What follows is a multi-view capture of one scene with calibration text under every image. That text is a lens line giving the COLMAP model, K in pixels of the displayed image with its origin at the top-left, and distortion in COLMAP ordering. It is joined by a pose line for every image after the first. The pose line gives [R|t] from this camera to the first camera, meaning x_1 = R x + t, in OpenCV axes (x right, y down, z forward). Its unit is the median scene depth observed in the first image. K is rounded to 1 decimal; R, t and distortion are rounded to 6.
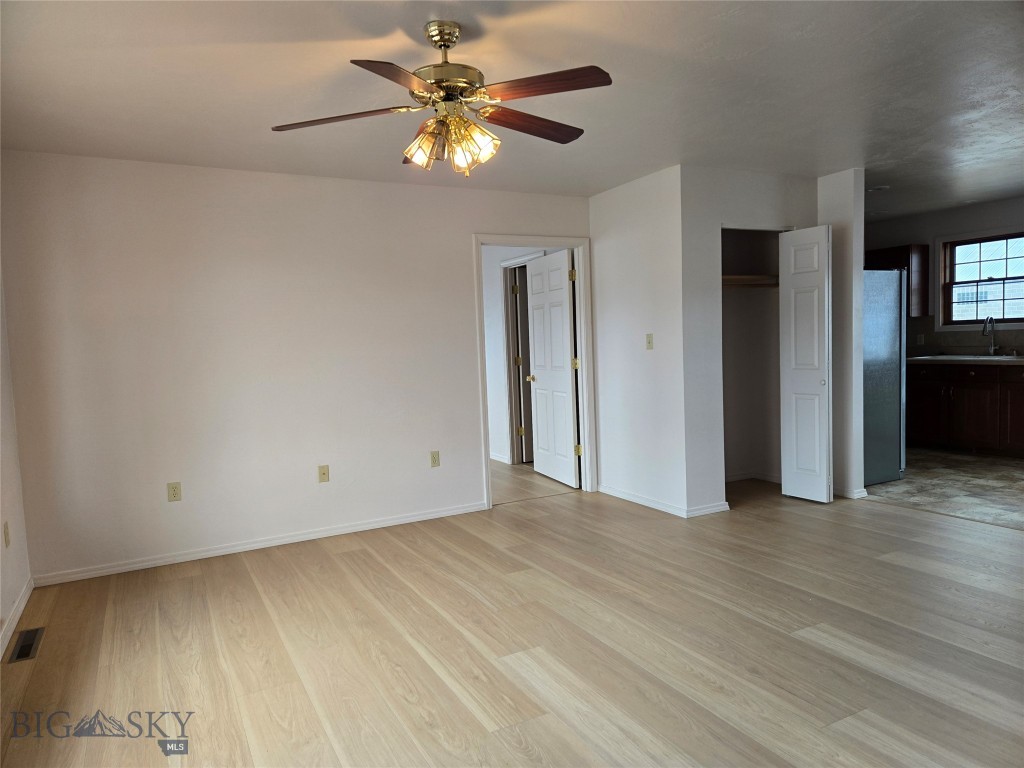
lens RADIAL K [[686.3, 0, 509.5], [0, 686.3, 391.2], [0, 0, 1]] dist [0.011559, 0.003834]
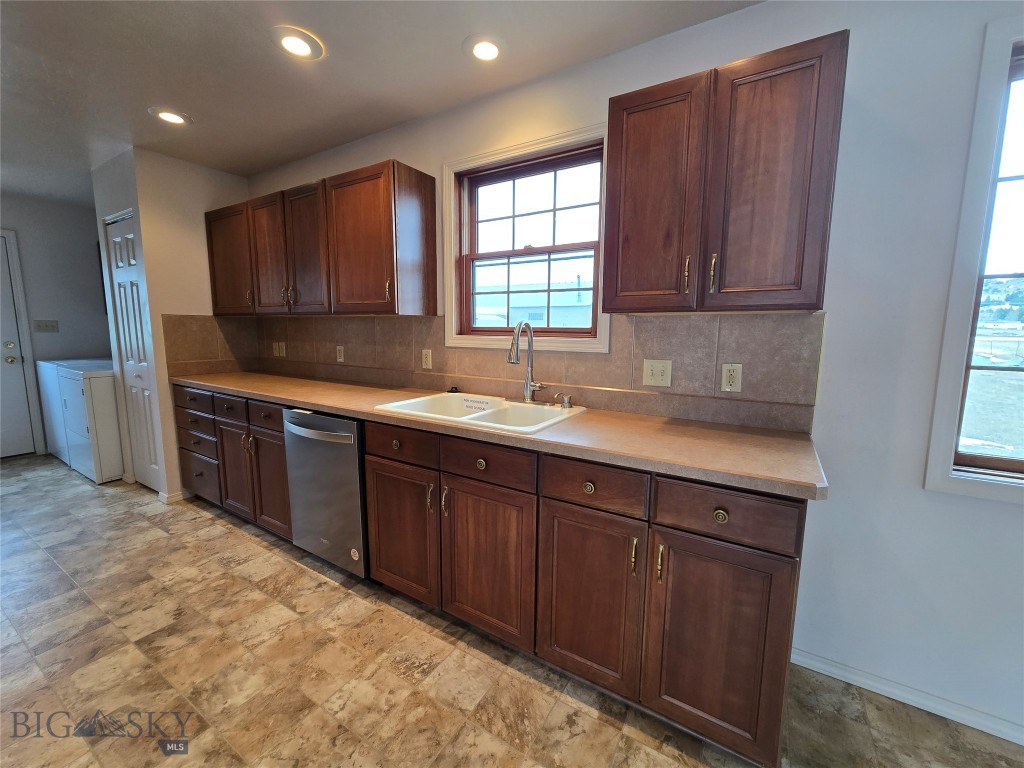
lens RADIAL K [[416.1, 0, 508.1], [0, 416.1, 385.5], [0, 0, 1]] dist [-0.002366, 0.001581]
pose [[0.879105, -0.021703, 0.476134, 0.512804], [-0.008098, 0.998139, 0.060448, -0.076456], [-0.476560, -0.056996, 0.877293, 0.701905]]
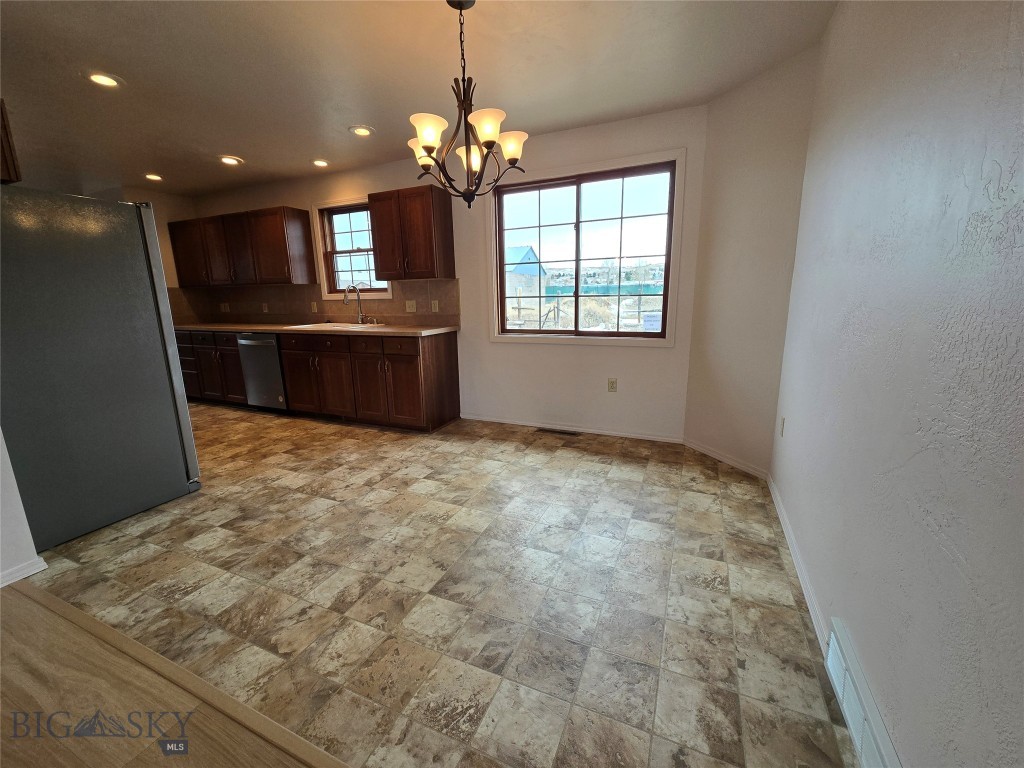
lens RADIAL K [[416.1, 0, 508.7], [0, 416.1, 384.6], [0, 0, 1]] dist [-0.002366, 0.001581]
pose [[0.805176, -0.107654, 0.583183, 0.471742], [0.032046, 0.989847, 0.138478, -0.038004], [-0.592170, -0.092810, 0.800451, 0.329725]]
